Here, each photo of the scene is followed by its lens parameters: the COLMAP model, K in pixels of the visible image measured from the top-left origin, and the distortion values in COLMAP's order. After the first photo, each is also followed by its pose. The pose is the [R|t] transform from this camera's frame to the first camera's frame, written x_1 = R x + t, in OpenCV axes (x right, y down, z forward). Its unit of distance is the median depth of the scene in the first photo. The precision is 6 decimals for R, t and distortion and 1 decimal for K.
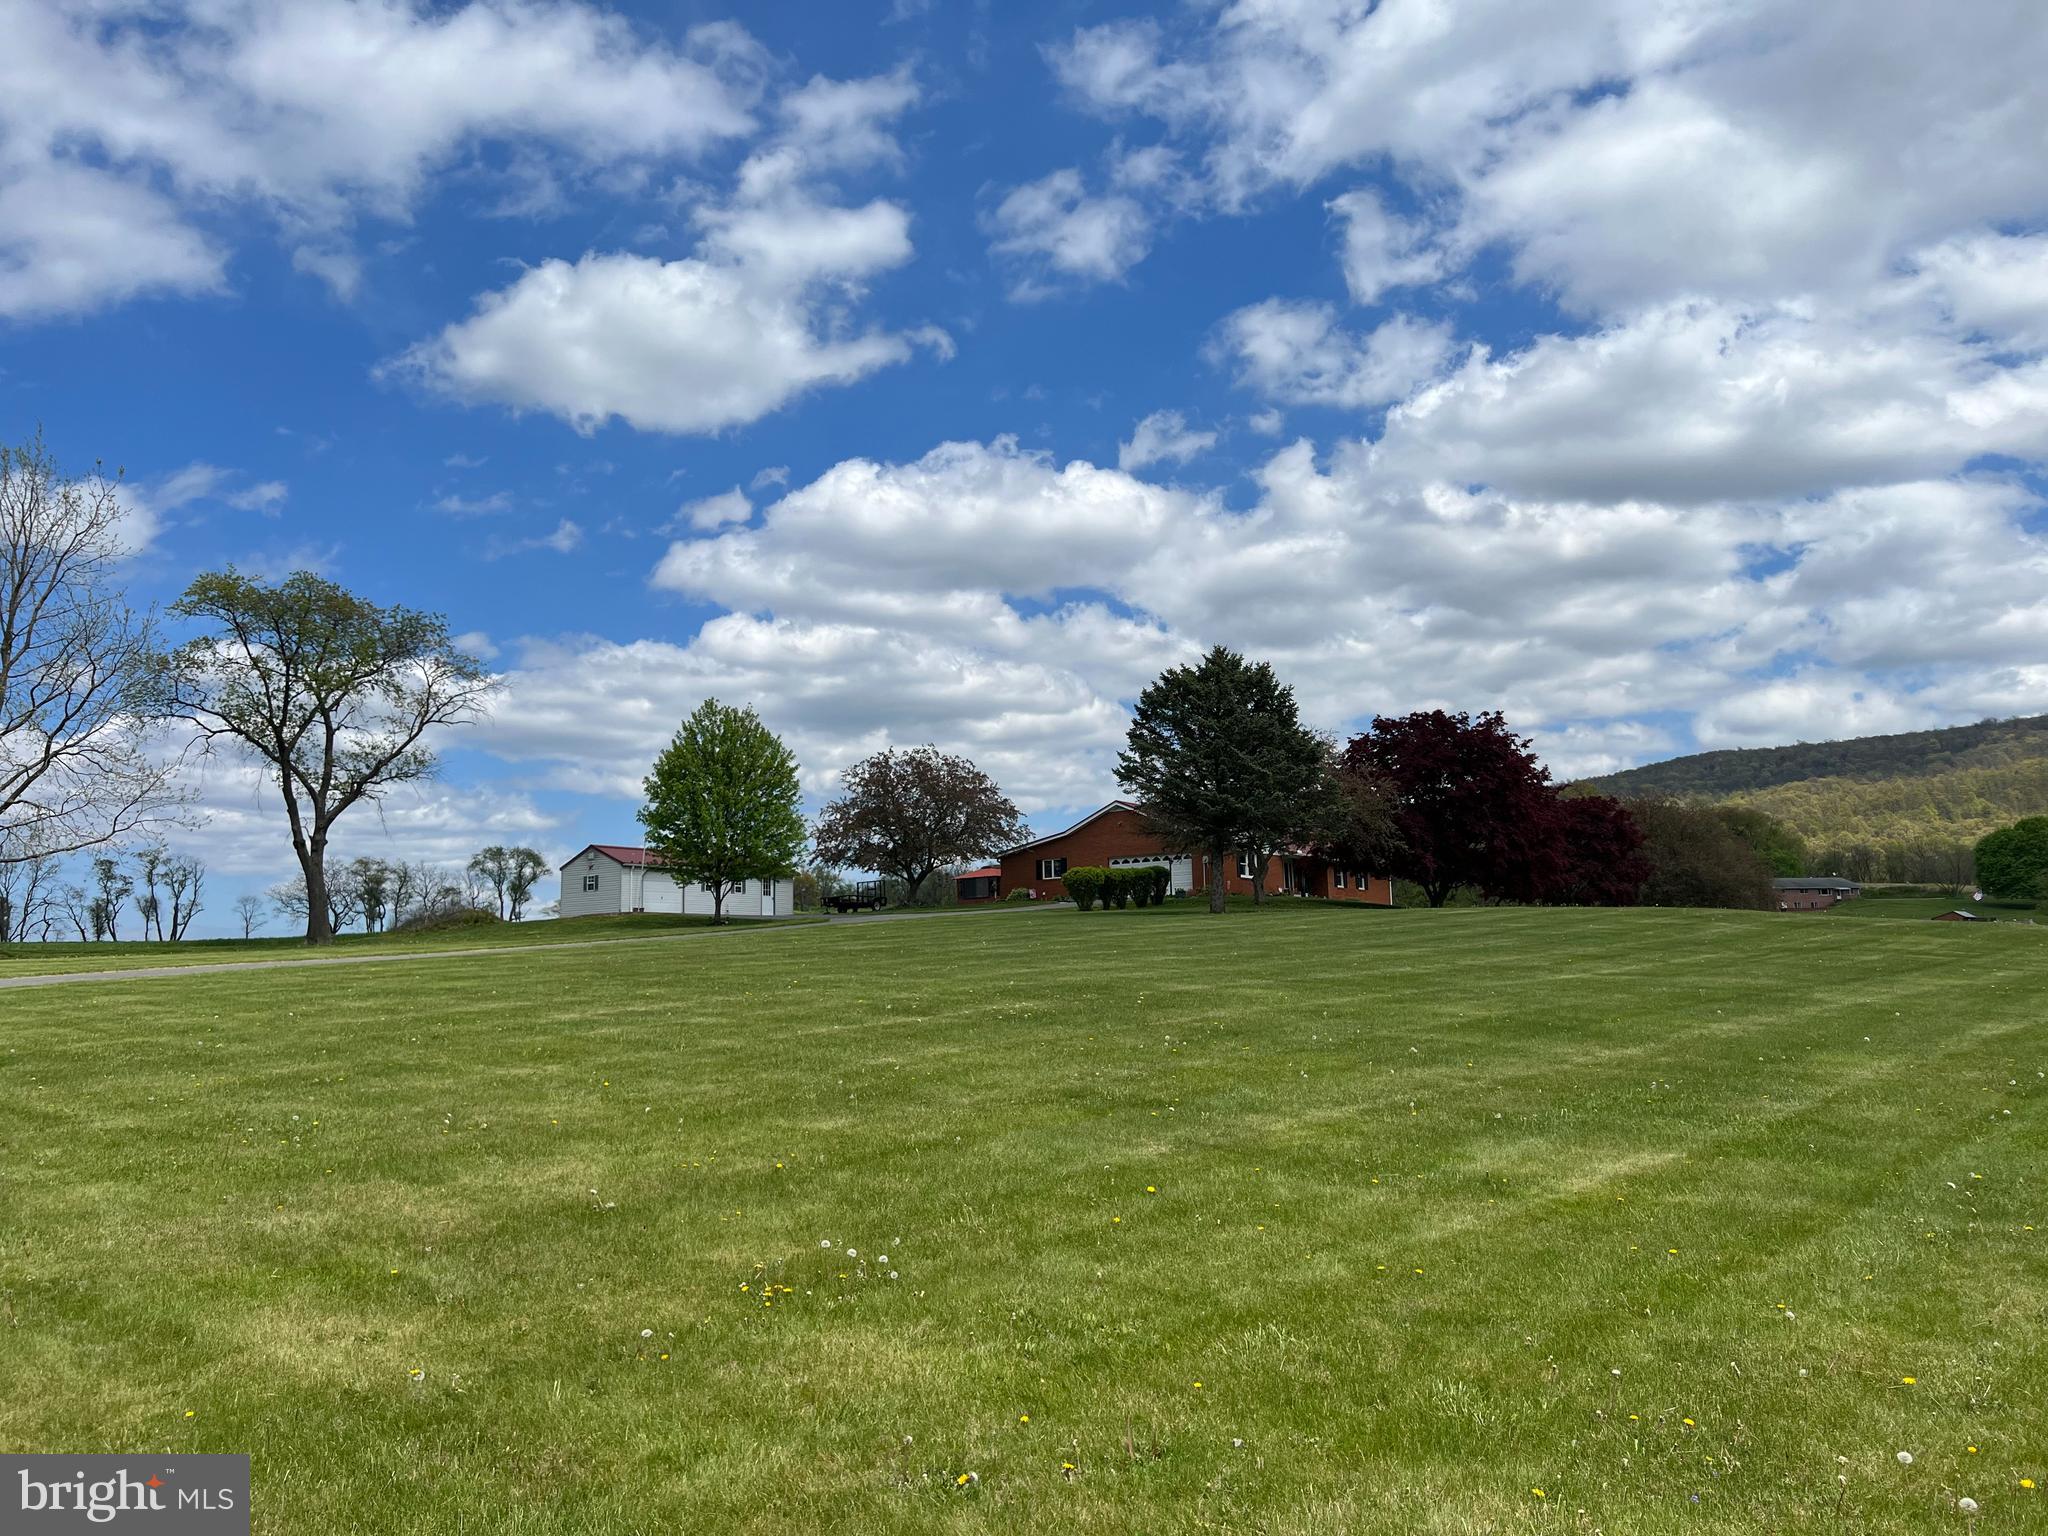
lens RADIAL K [[1551.5, 0, 1012.5], [0, 1551.5, 777.9], [0, 0, 1]] dist [0.075351, -0.105818]
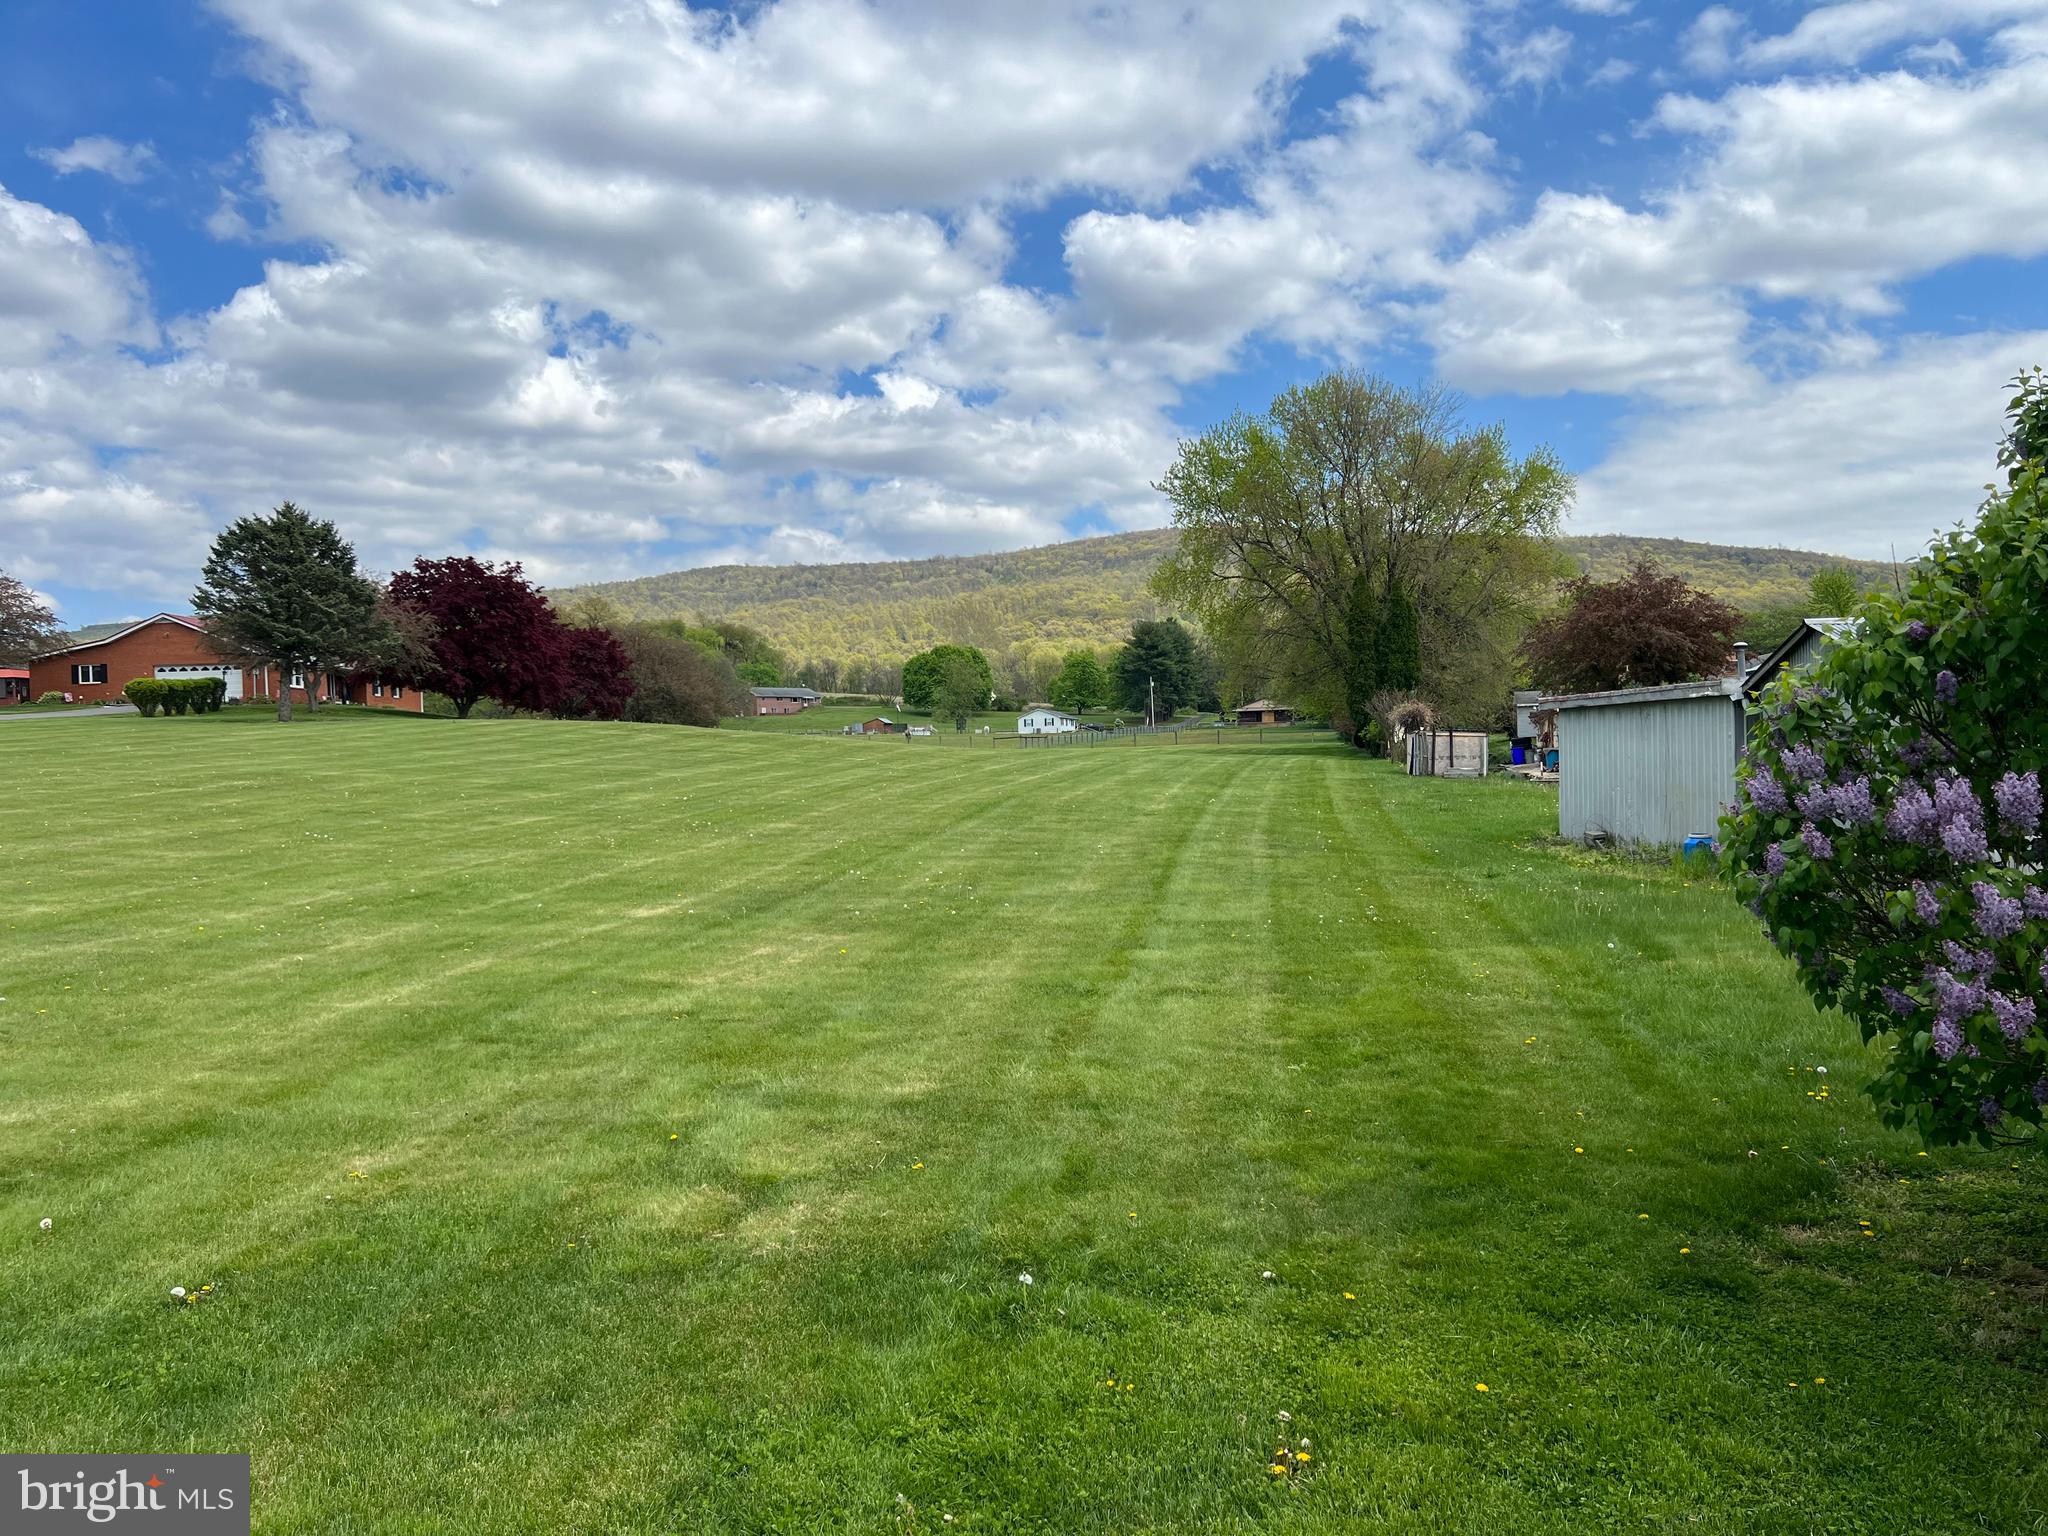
lens RADIAL K [[1558.2, 0, 1024.0], [0, 1558.2, 768.0], [0, 0, 1]] dist [0.073628, -0.124471]
pose [[0.819456, -0.005217, 0.573119, -0.084155], [-0.064777, 0.992708, 0.101656, -0.033474], [-0.569470, -0.120427, 0.813143, -0.291628]]
